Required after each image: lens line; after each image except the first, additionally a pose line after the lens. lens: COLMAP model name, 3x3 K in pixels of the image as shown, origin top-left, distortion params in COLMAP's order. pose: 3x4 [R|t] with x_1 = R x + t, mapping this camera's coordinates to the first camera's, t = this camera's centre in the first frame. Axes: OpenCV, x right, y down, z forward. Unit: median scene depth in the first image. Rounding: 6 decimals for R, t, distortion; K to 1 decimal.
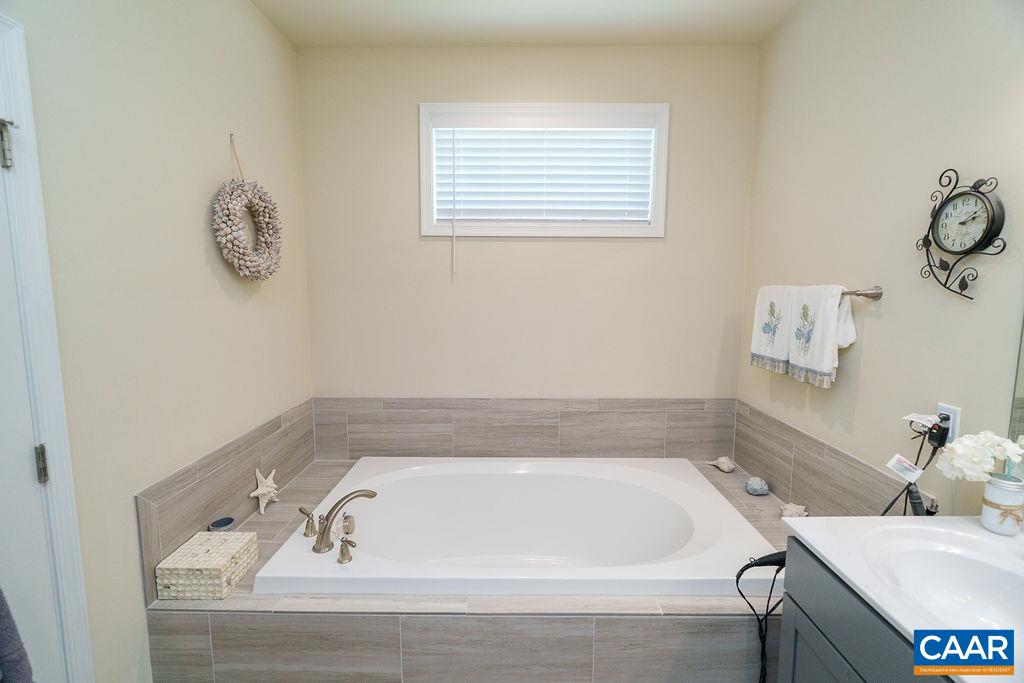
lens RADIAL K [[461.2, 0, 512.5], [0, 461.2, 337.9], [0, 0, 1]] dist [-0.001684, 0.000593]
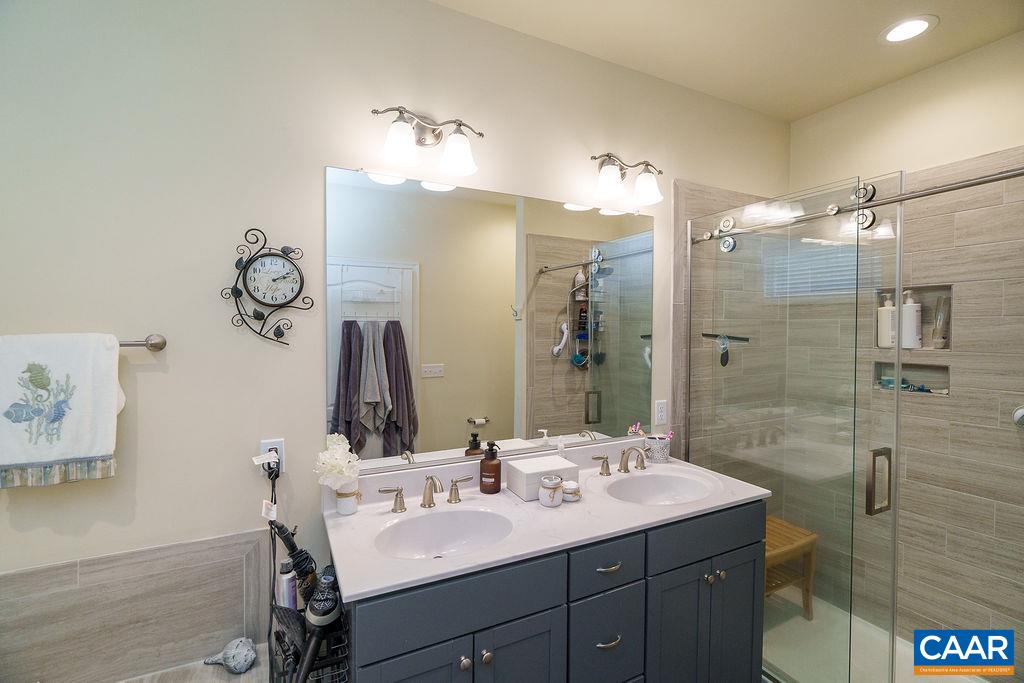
lens RADIAL K [[461.2, 0, 512.5], [0, 461.2, 337.9], [0, 0, 1]] dist [-0.001684, 0.000593]
pose [[-0.453985, -0.027051, 0.890598, -0.304415], [0.094095, 0.992494, 0.078111, -0.130001], [-0.886027, 0.119263, -0.448033, 0.939874]]
